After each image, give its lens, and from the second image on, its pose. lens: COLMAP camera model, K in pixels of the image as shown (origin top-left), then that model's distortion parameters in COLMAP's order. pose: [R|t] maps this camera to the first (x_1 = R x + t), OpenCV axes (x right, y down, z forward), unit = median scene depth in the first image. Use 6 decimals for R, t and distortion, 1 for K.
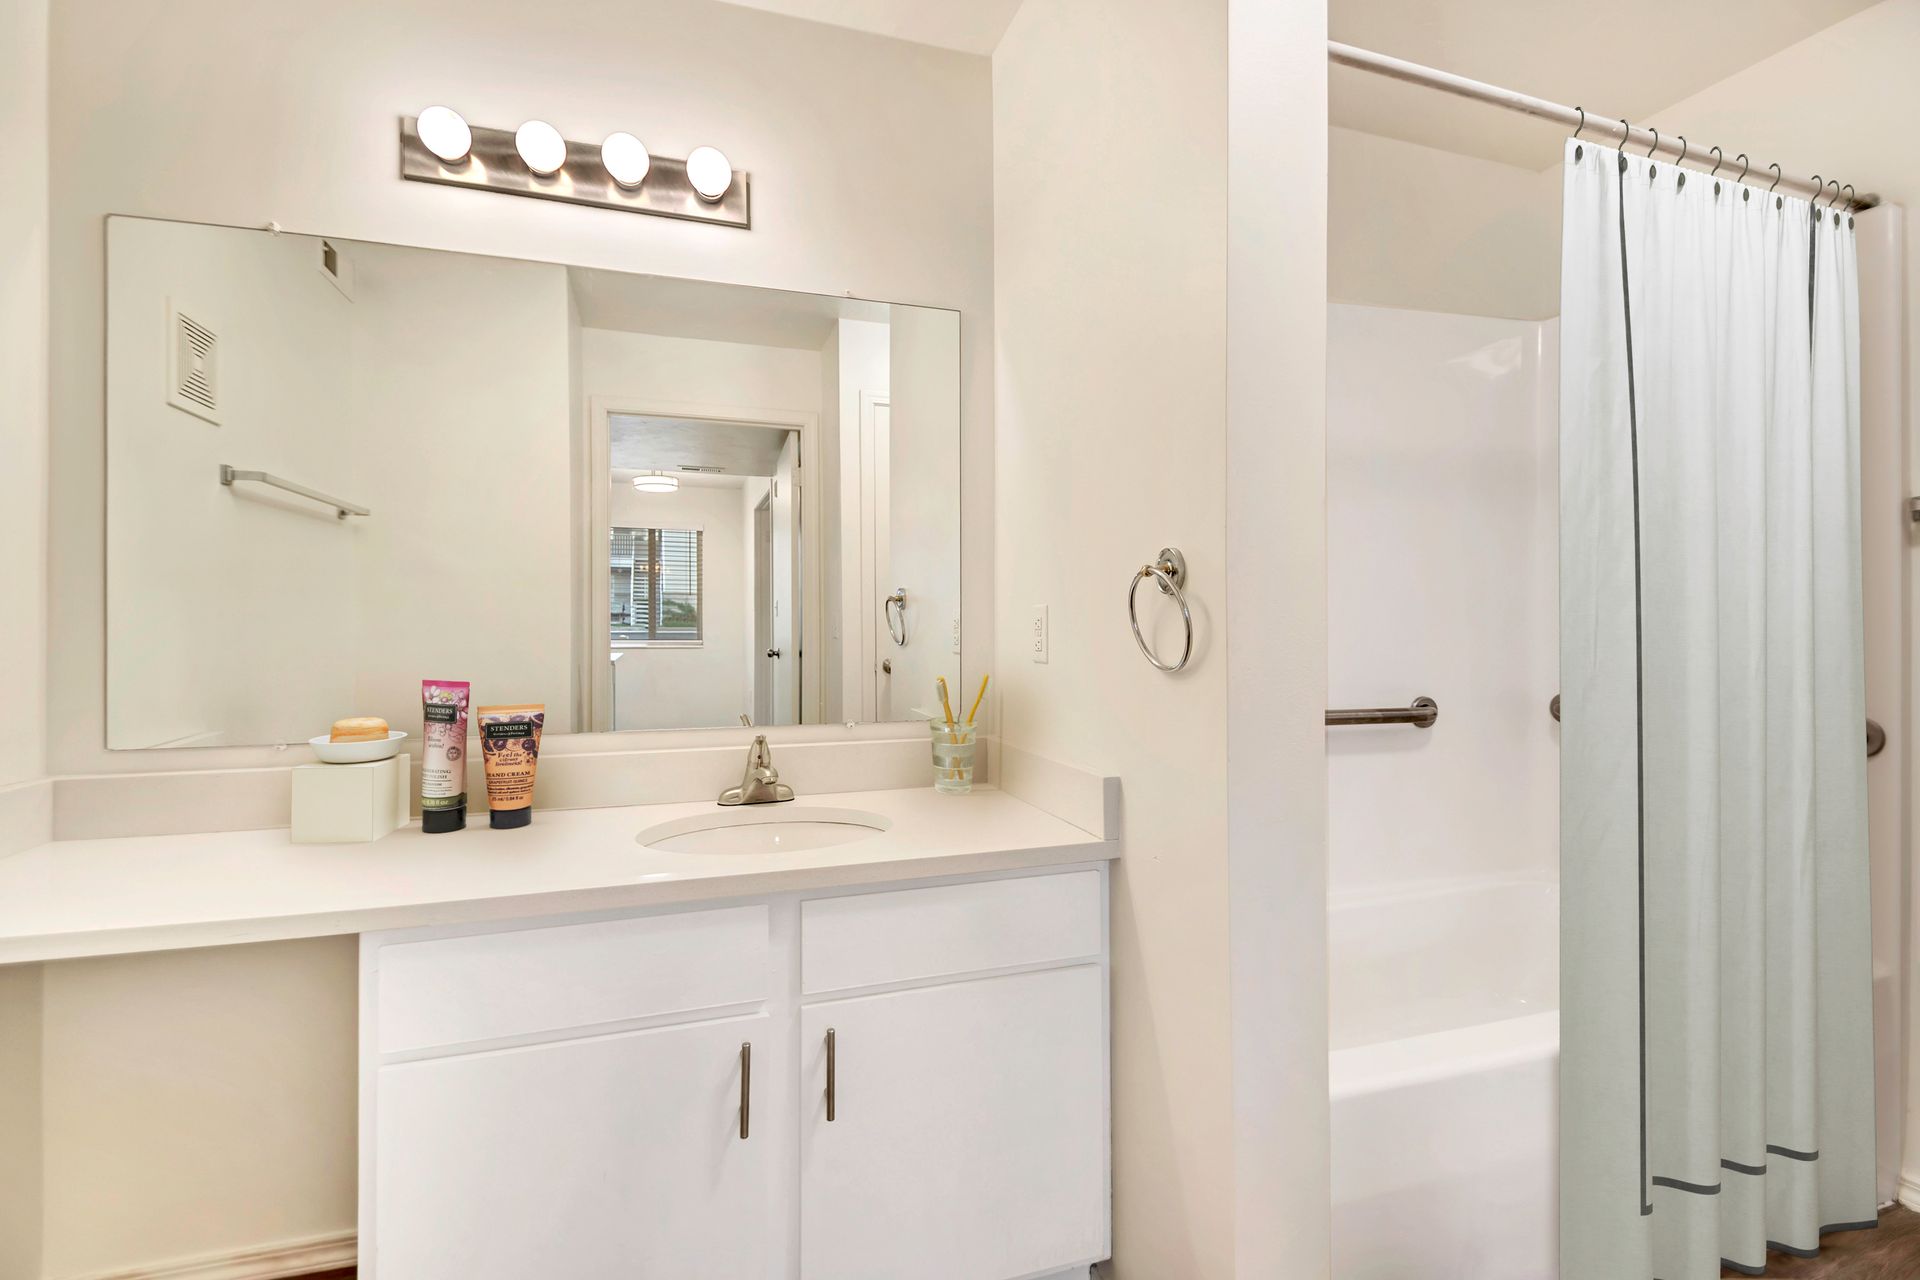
lens RADIAL K [[870.6, 0, 959.0], [0, 870.6, 639.0], [0, 0, 1]] dist [-0.015542, 0.001710]
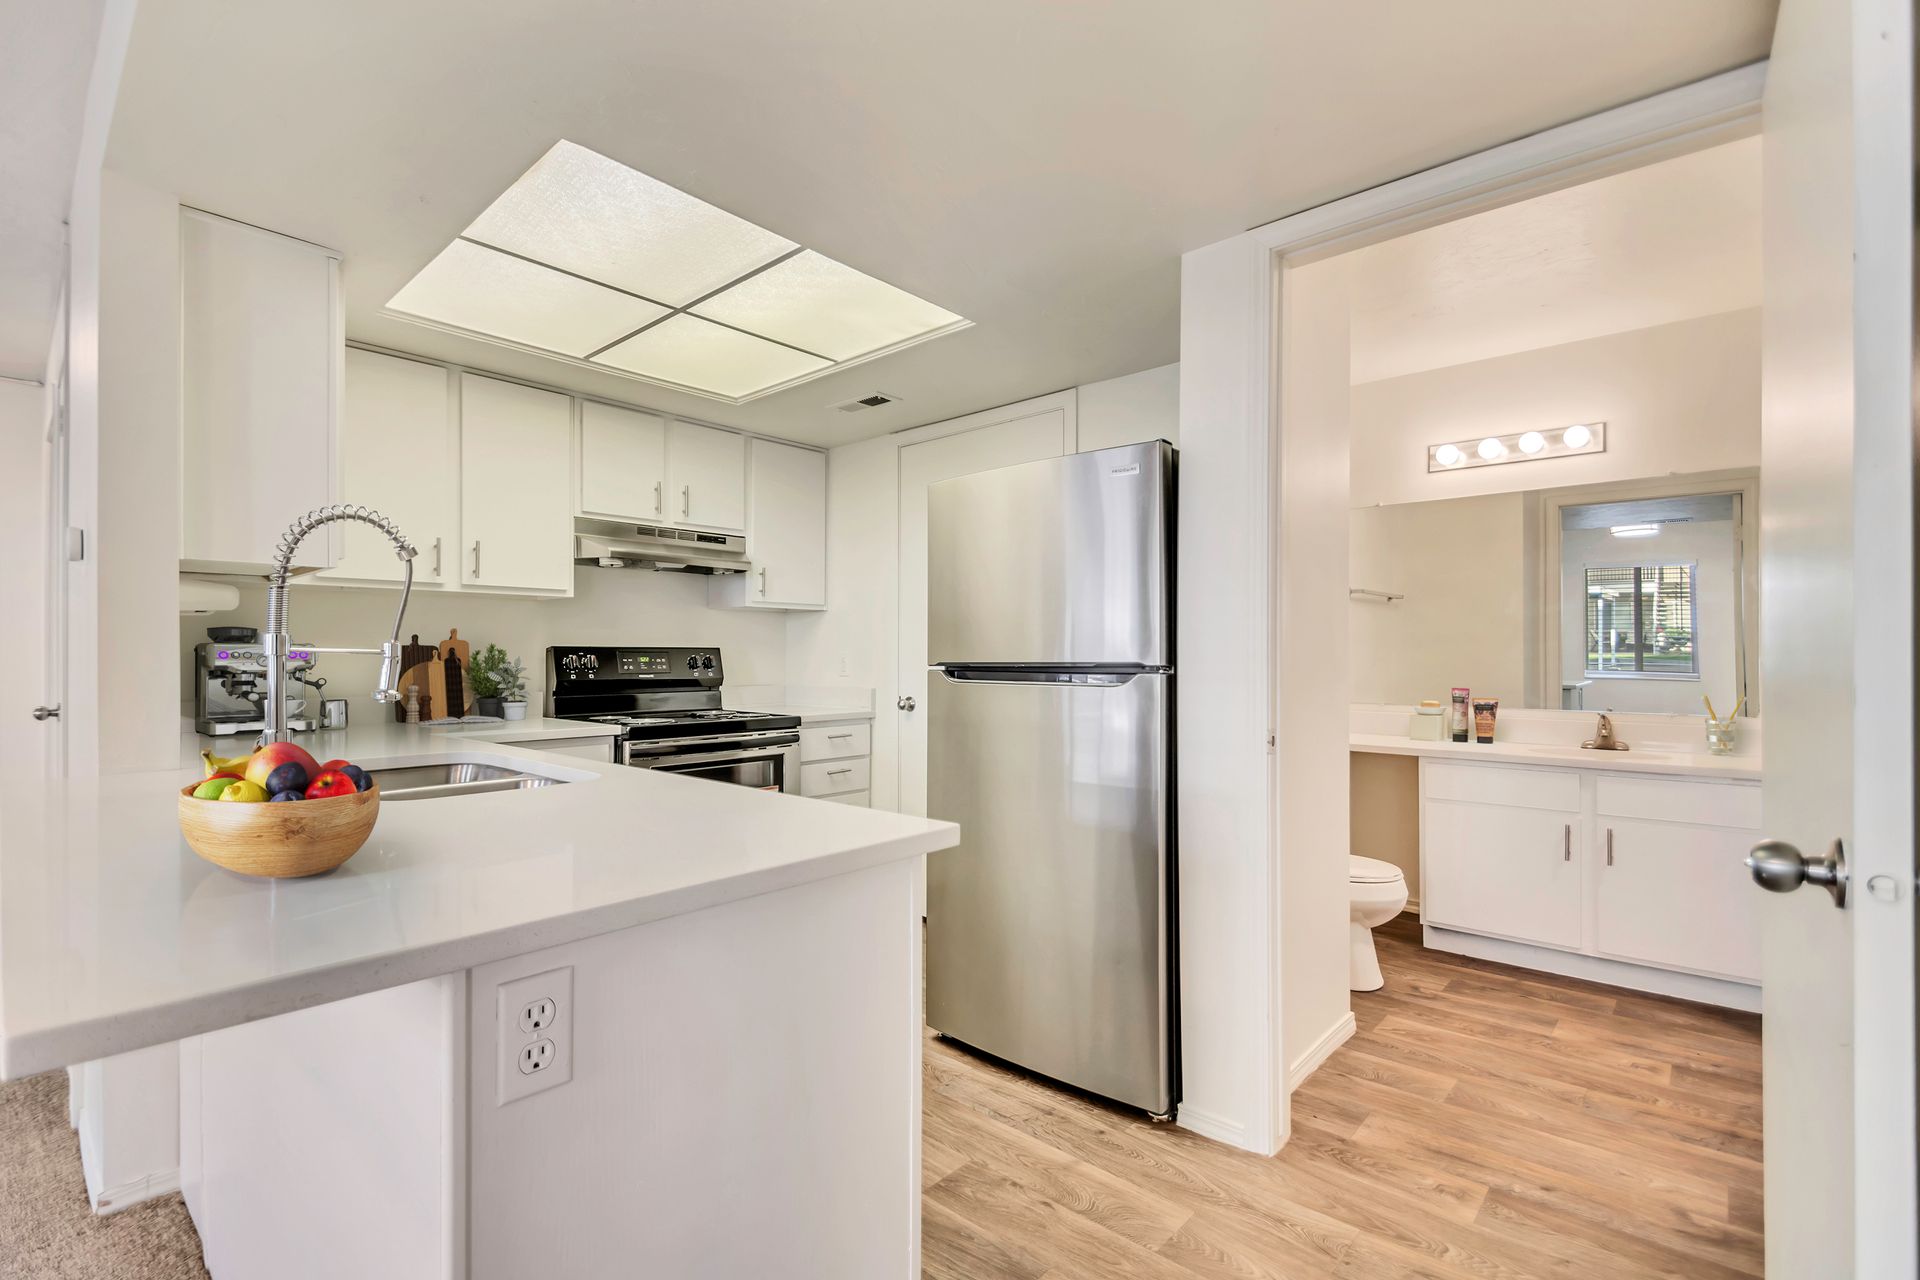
lens RADIAL K [[870.6, 0, 959.9], [0, 870.6, 641.1], [0, 0, 1]] dist [-0.015542, 0.001710]
pose [[0.486991, -0.009993, -0.873350, 1.010746], [0.005071, 0.999950, -0.008614, -0.082382], [0.873392, -0.000233, 0.487017, -1.684754]]
